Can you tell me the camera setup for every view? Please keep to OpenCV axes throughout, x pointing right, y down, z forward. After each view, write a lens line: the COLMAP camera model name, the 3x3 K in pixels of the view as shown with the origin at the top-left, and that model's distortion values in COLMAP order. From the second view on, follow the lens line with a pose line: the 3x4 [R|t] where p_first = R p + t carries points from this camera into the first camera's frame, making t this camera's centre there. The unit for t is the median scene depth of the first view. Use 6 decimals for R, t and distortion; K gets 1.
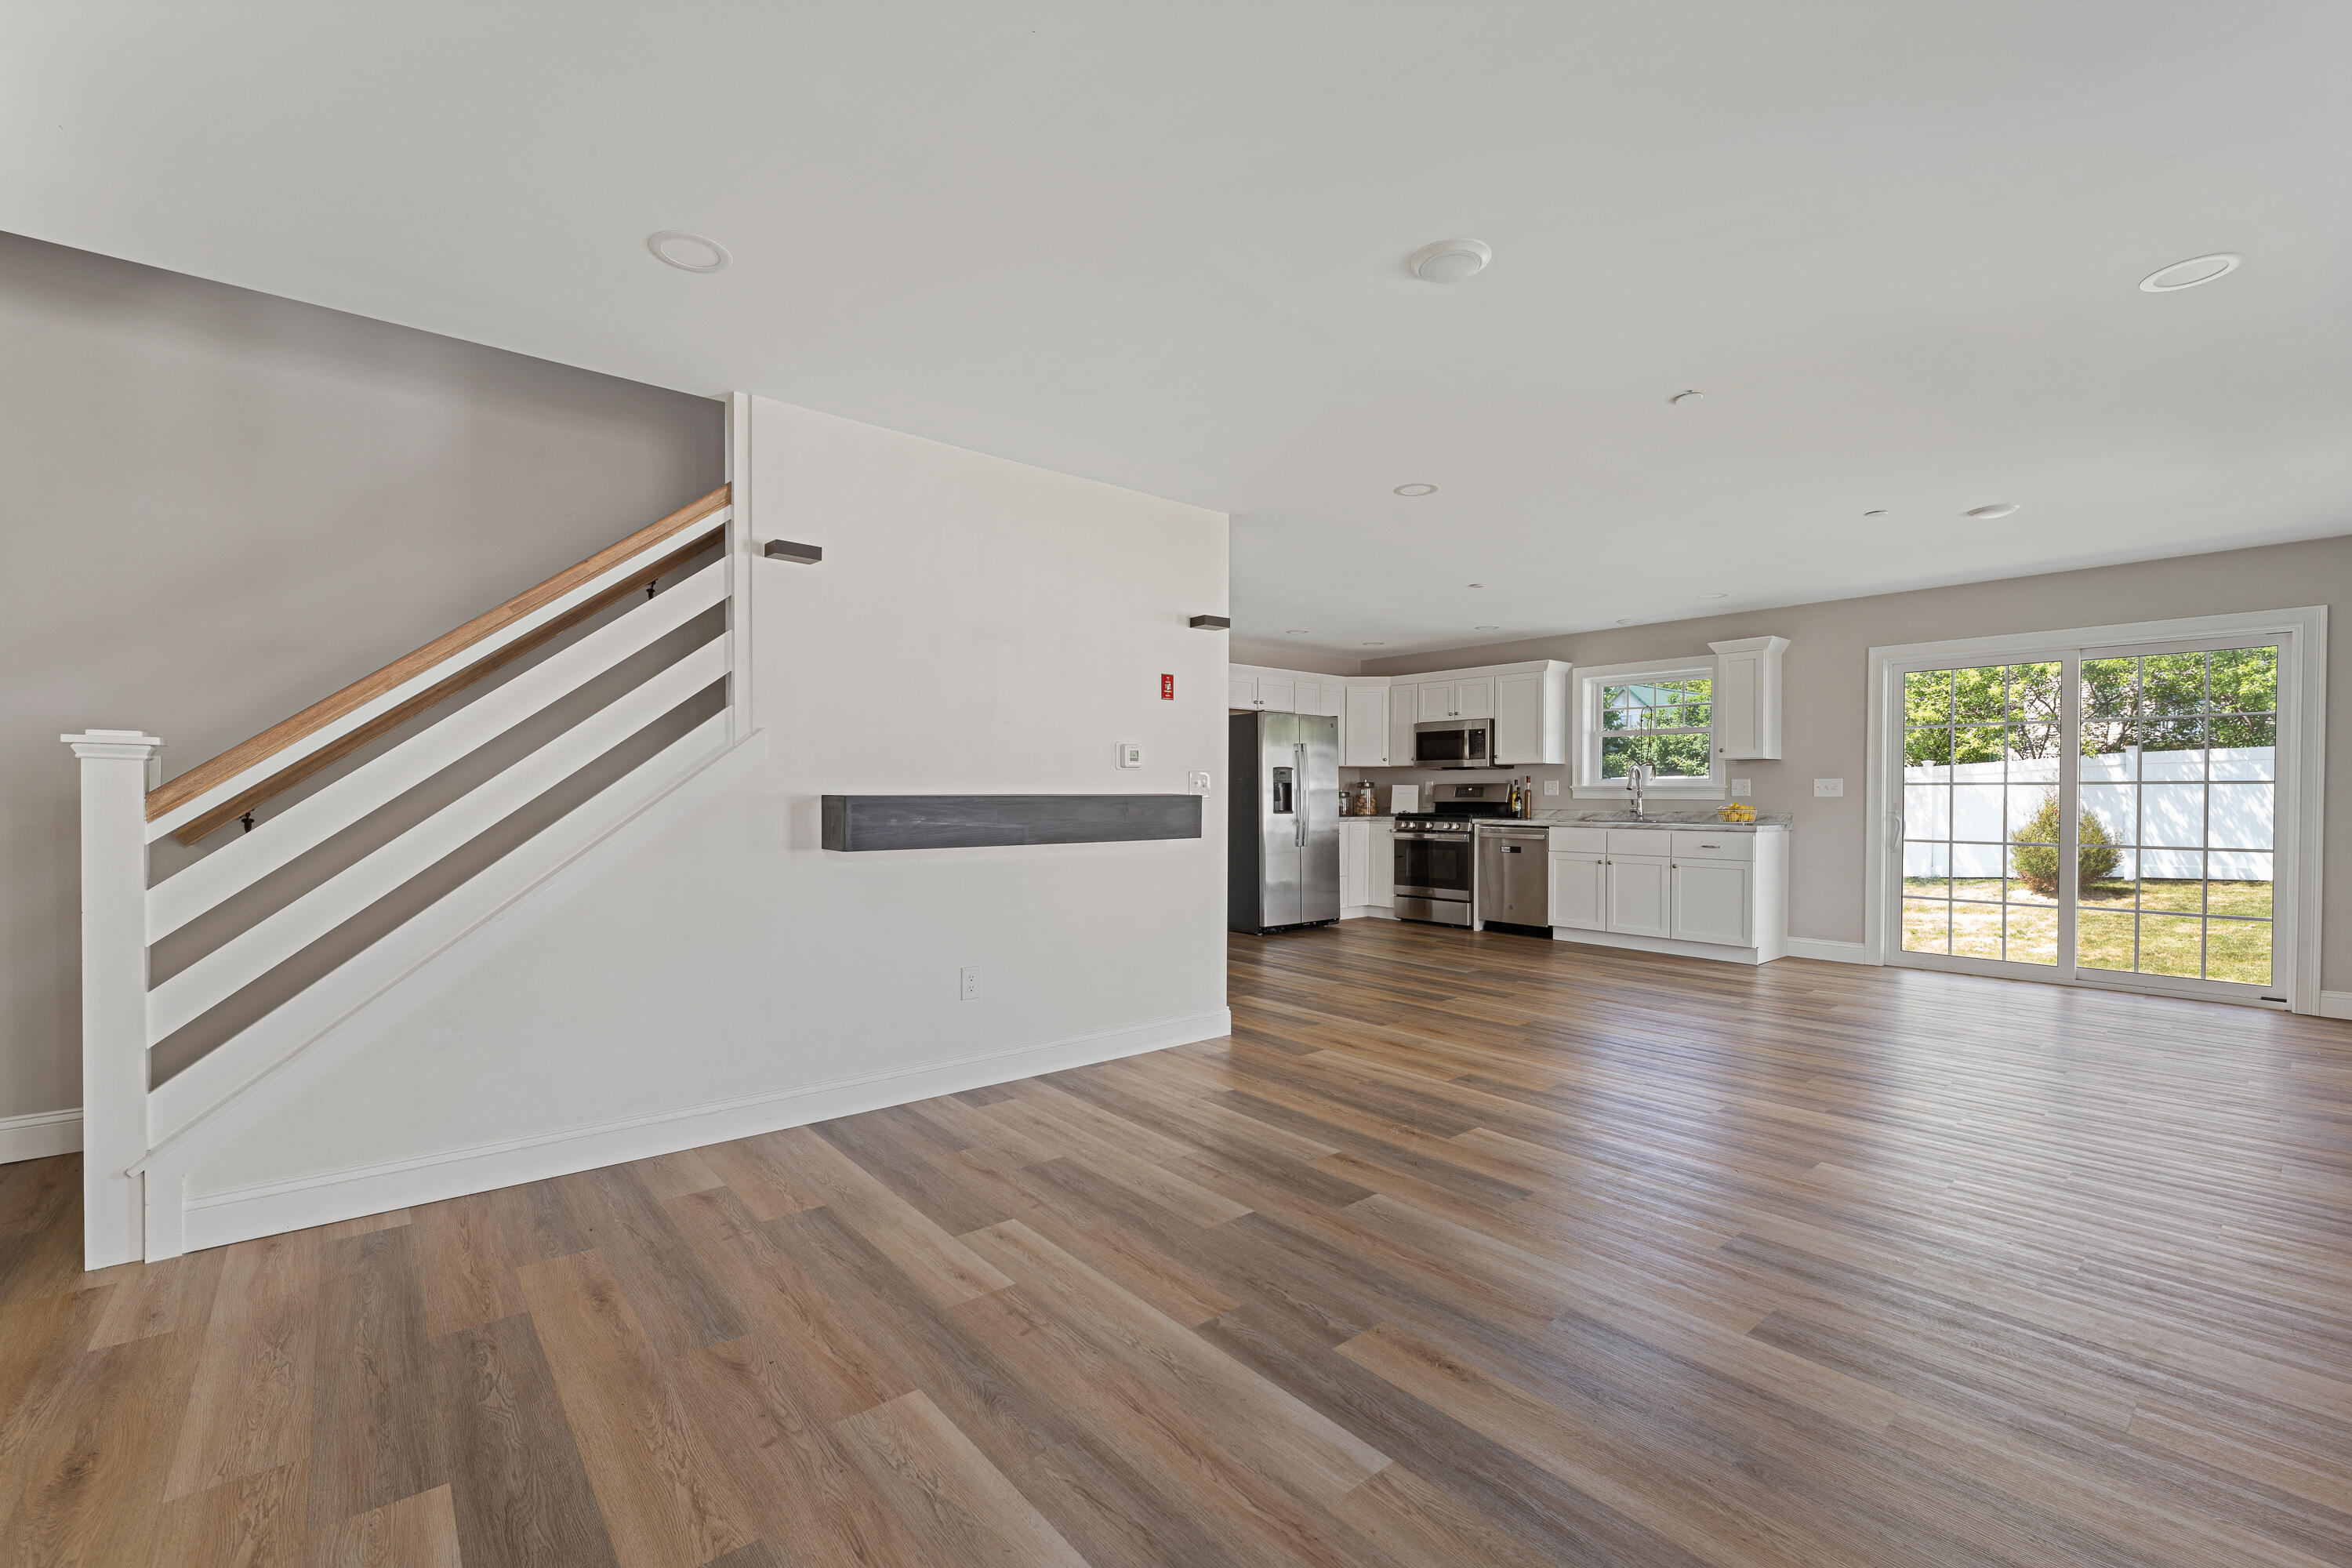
lens RADIAL K [[1008.0, 0, 1143.9], [0, 1008.0, 802.0], [0, 0, 1]] dist [-0.001462, 0.000152]
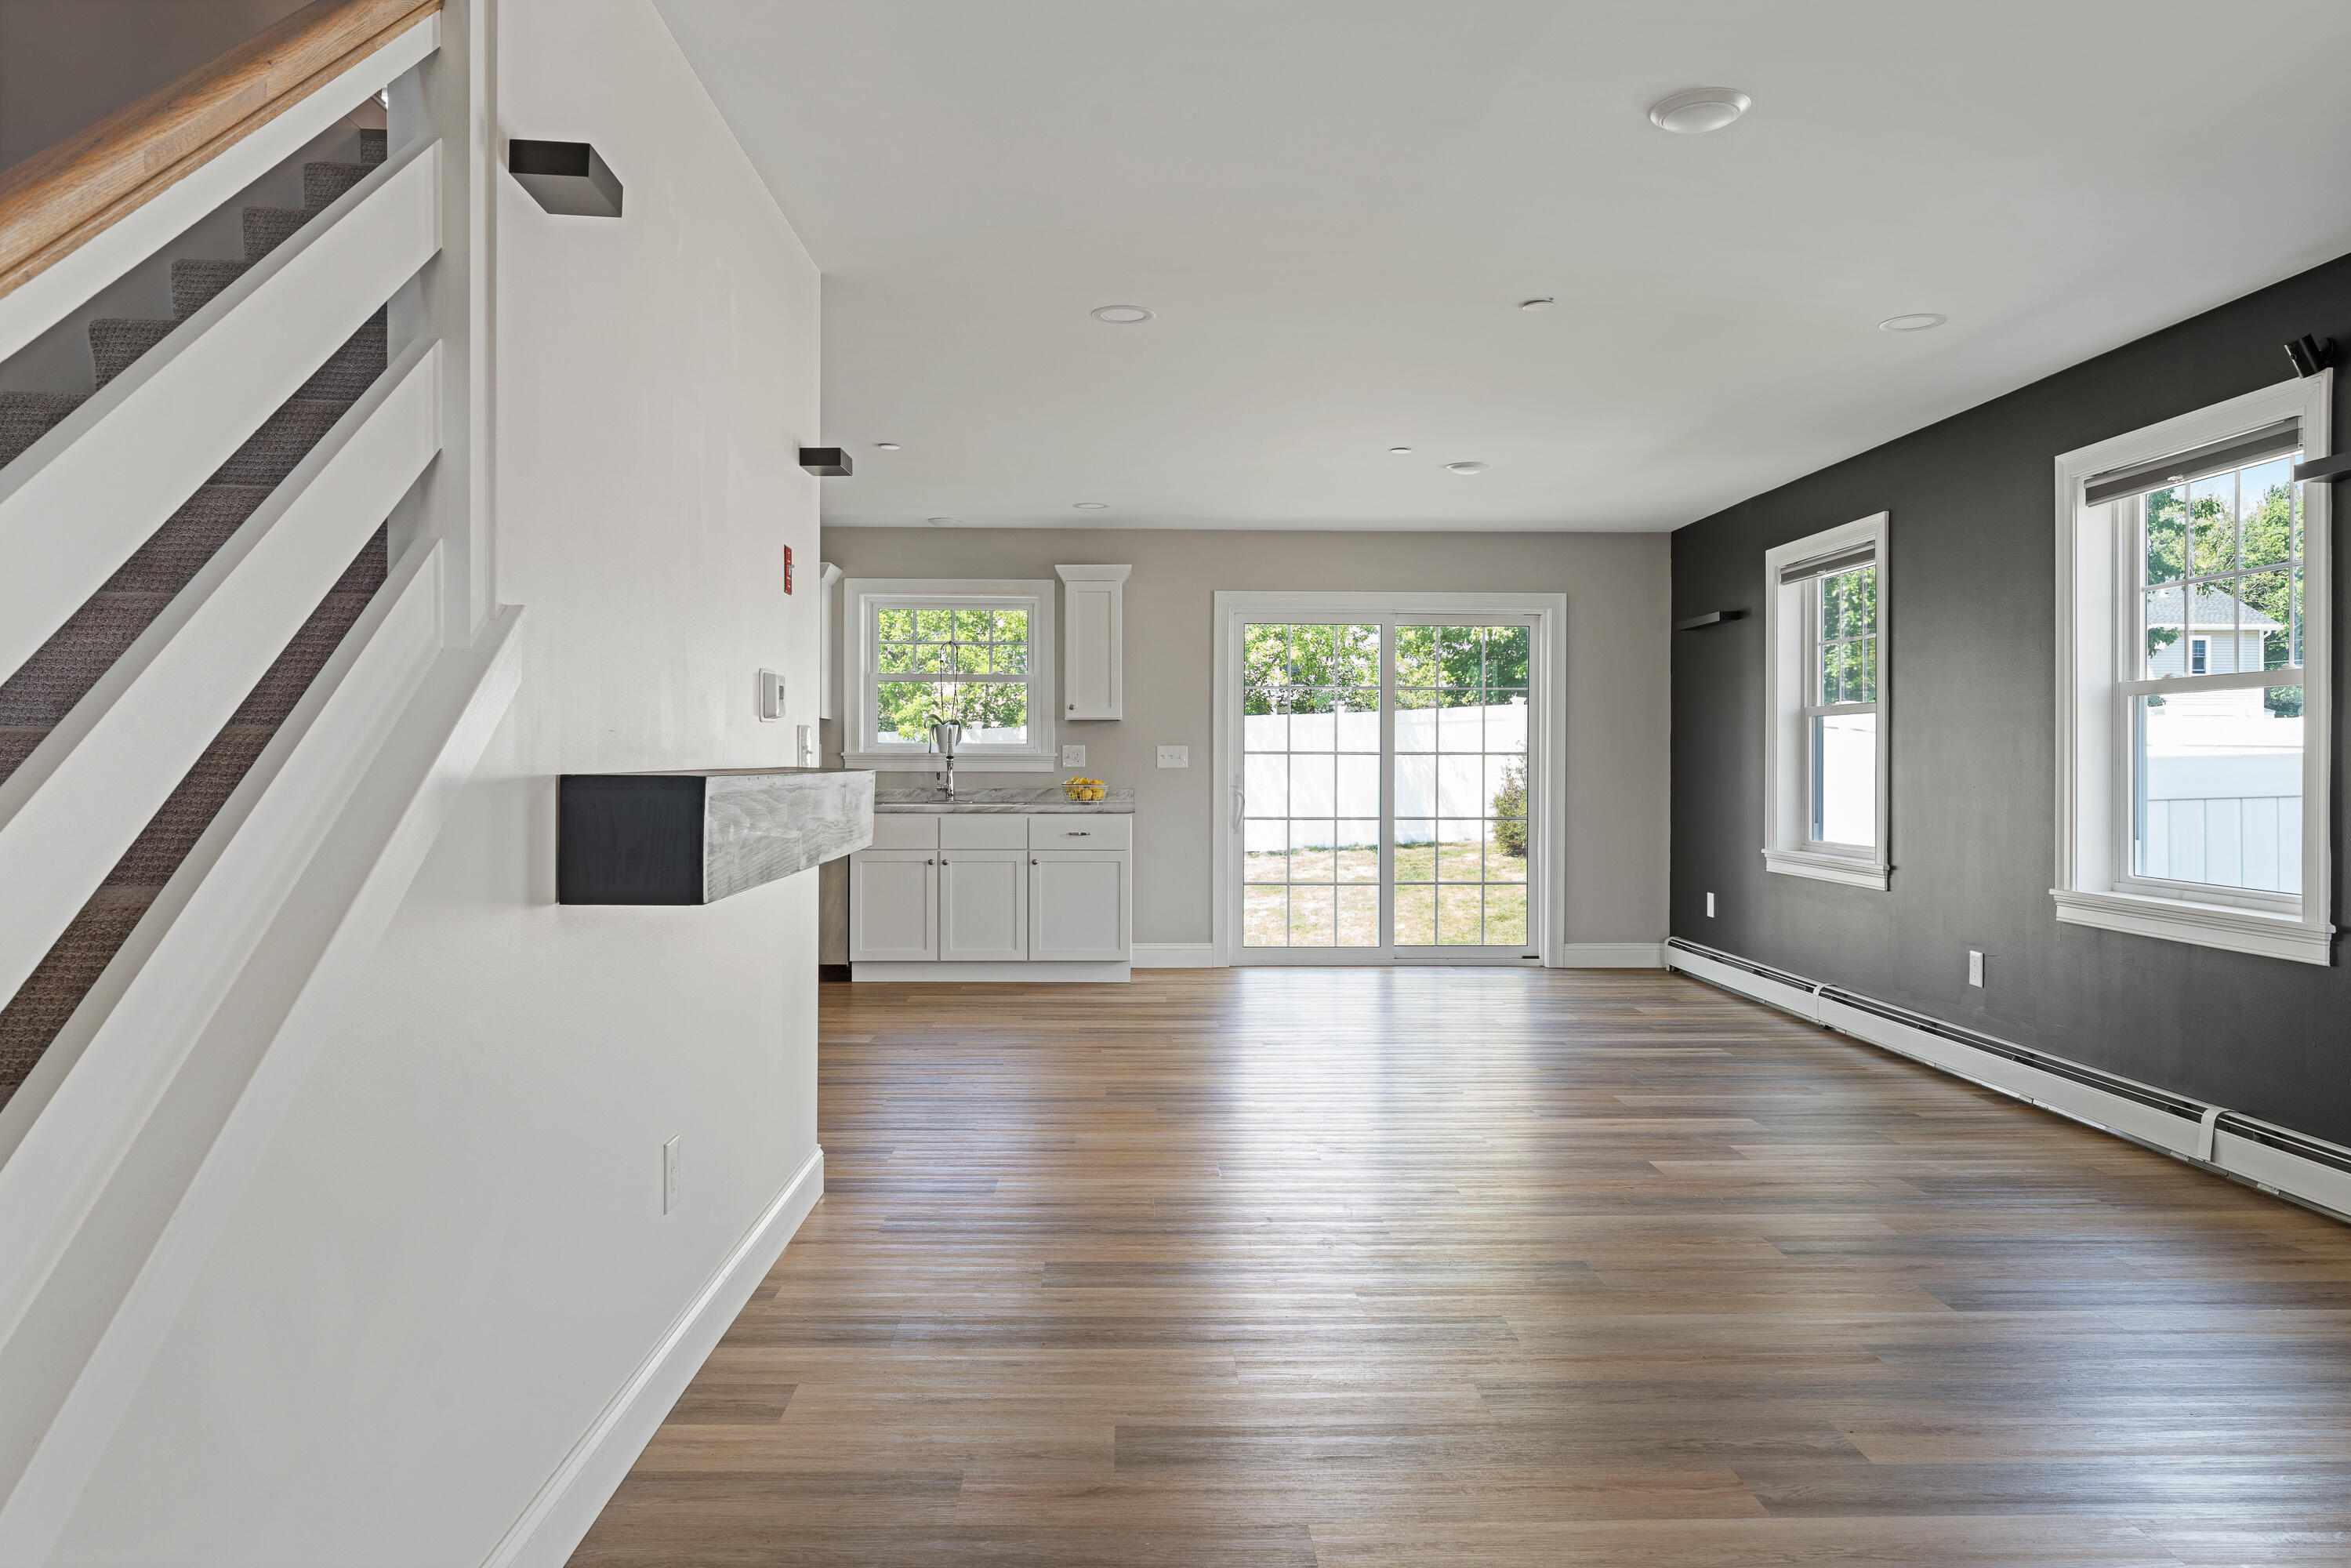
lens RADIAL K [[1609.6, 0, 1179.0], [0, 1609.6, 769.0], [0, 0, 1]] dist [-0.001115, -0.000596]
pose [[0.598764, -0.003262, 0.800919, -0.493713], [0.005691, 0.999984, -0.000182, -0.005289], [-0.800905, 0.004667, 0.598773, 0.284649]]
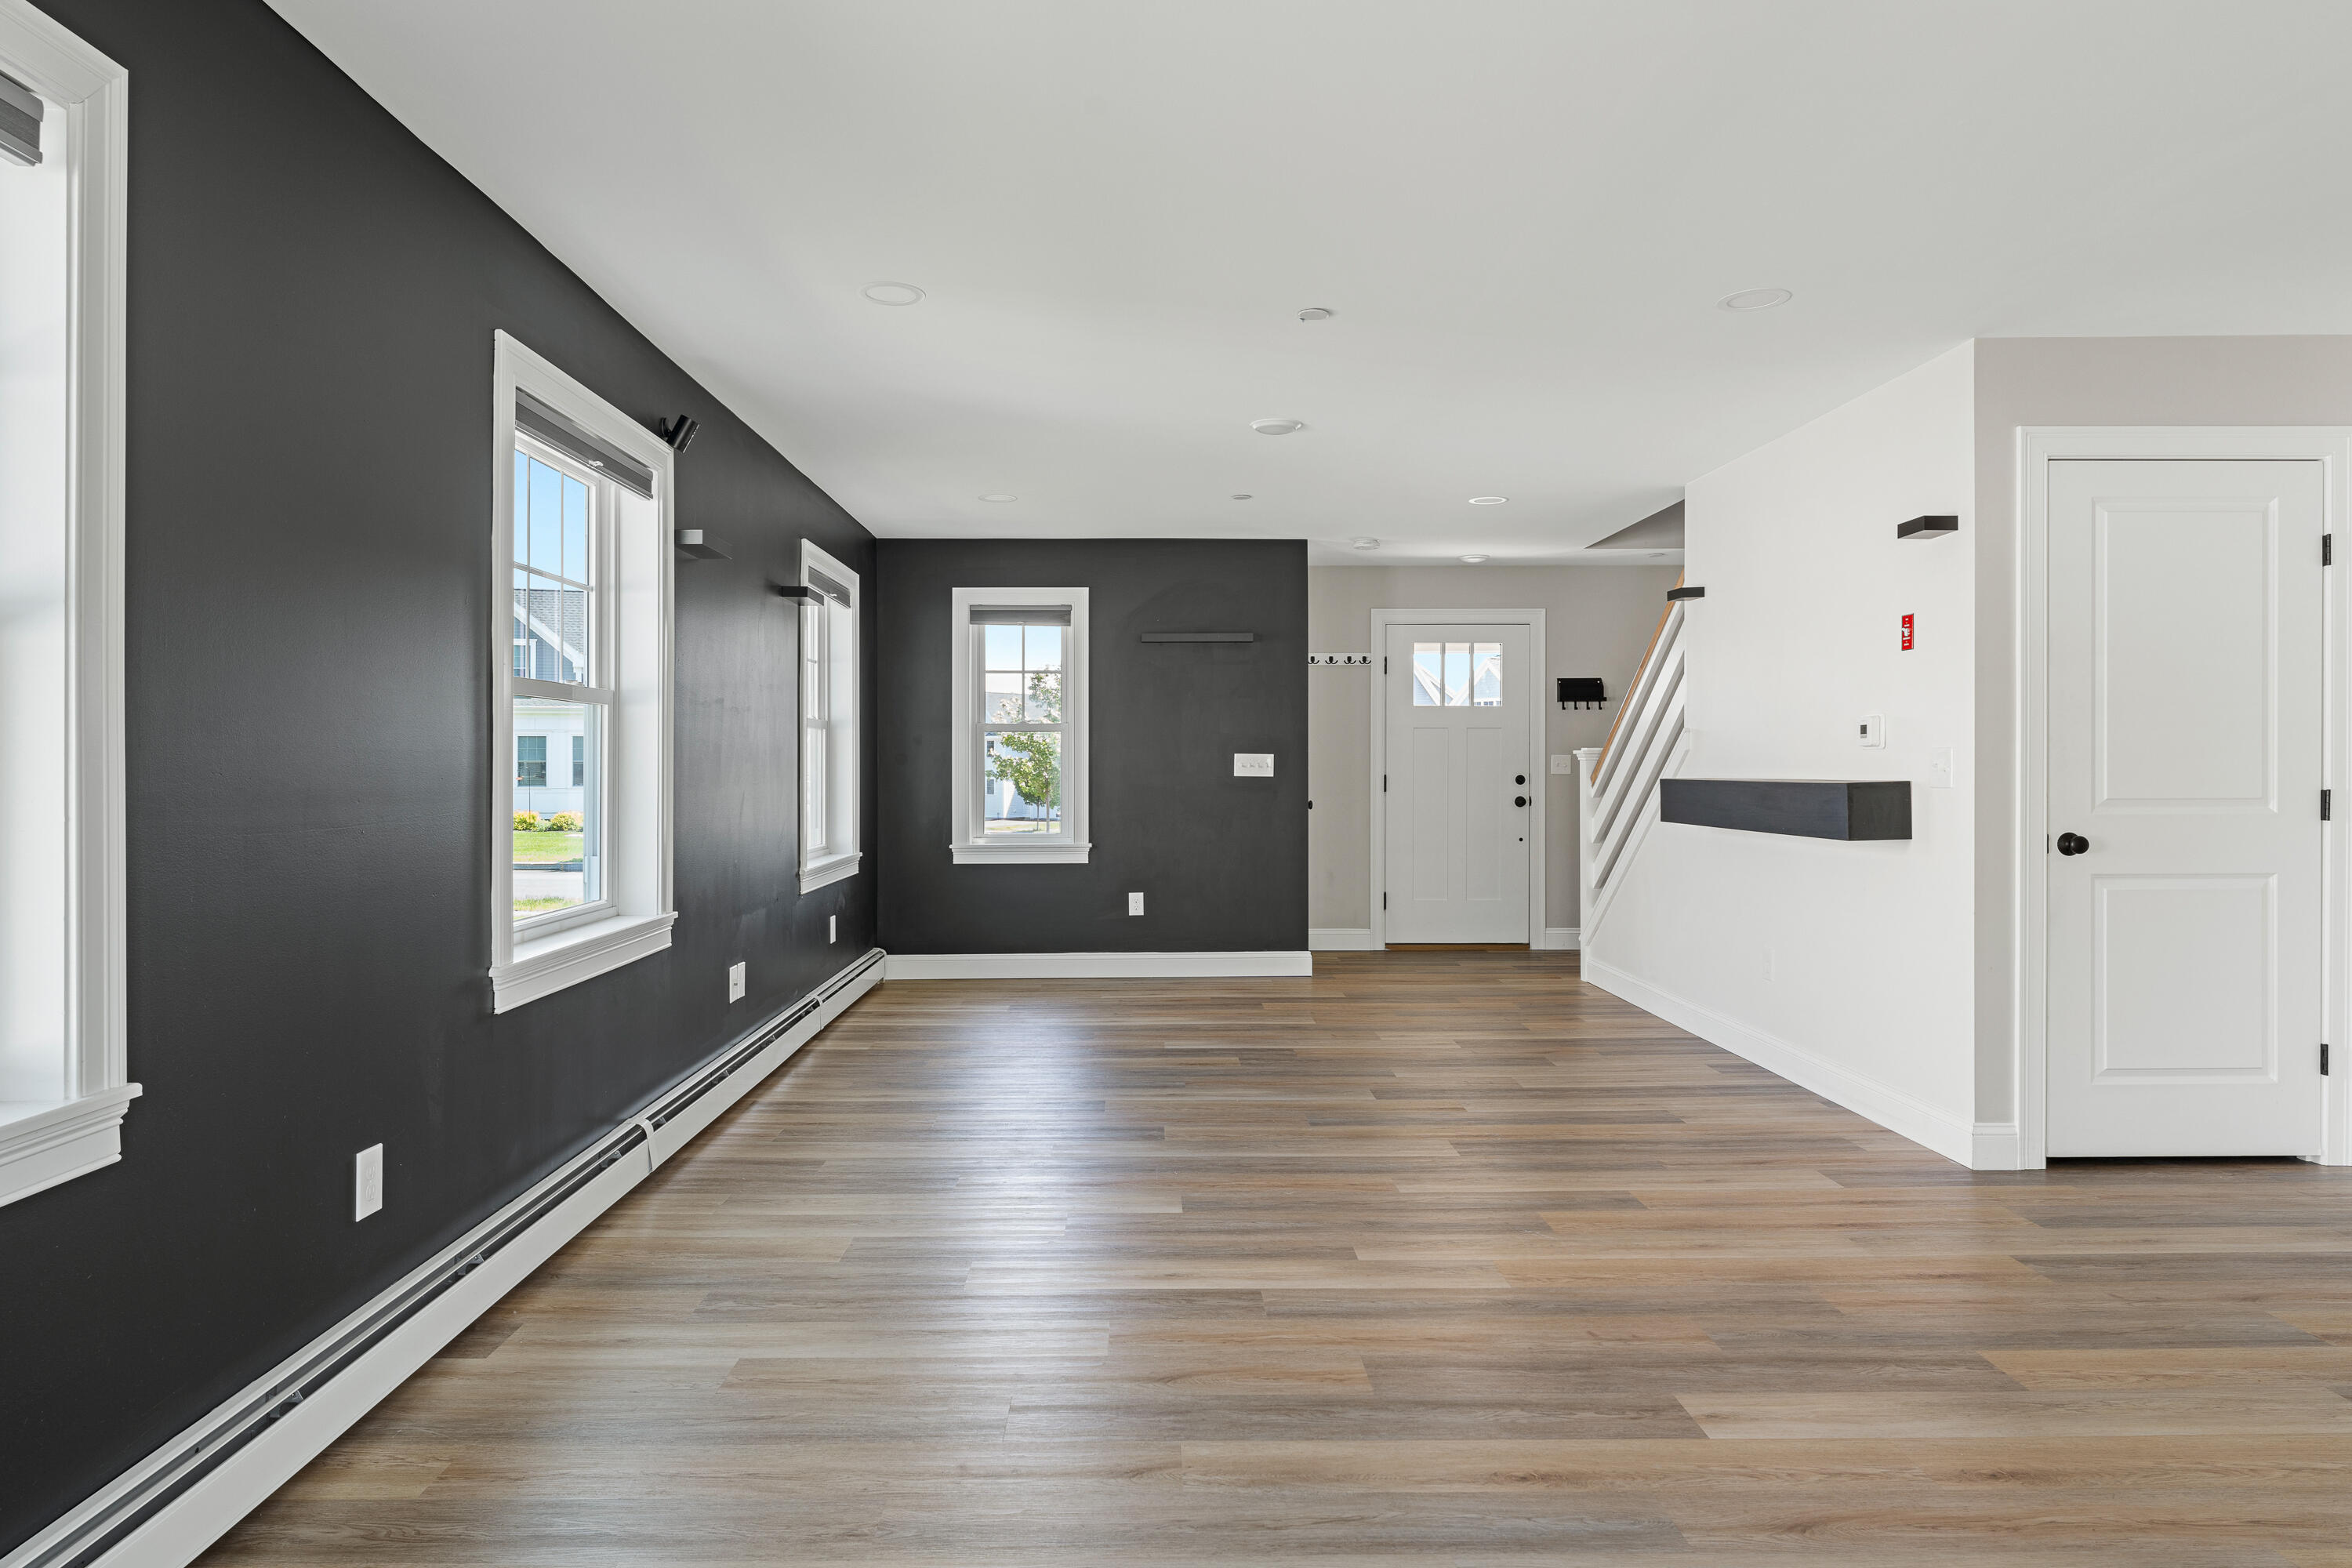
lens RADIAL K [[1344.9, 0, 1175.7], [0, 1344.9, 774.4], [0, 0, 1]] dist [0.001908, 0.000130]
pose [[-0.615897, 0.003770, -0.787818, 0.994969], [-0.007078, 0.999922, 0.010317, -0.017458], [0.787795, 0.011930, -0.615822, 1.070284]]
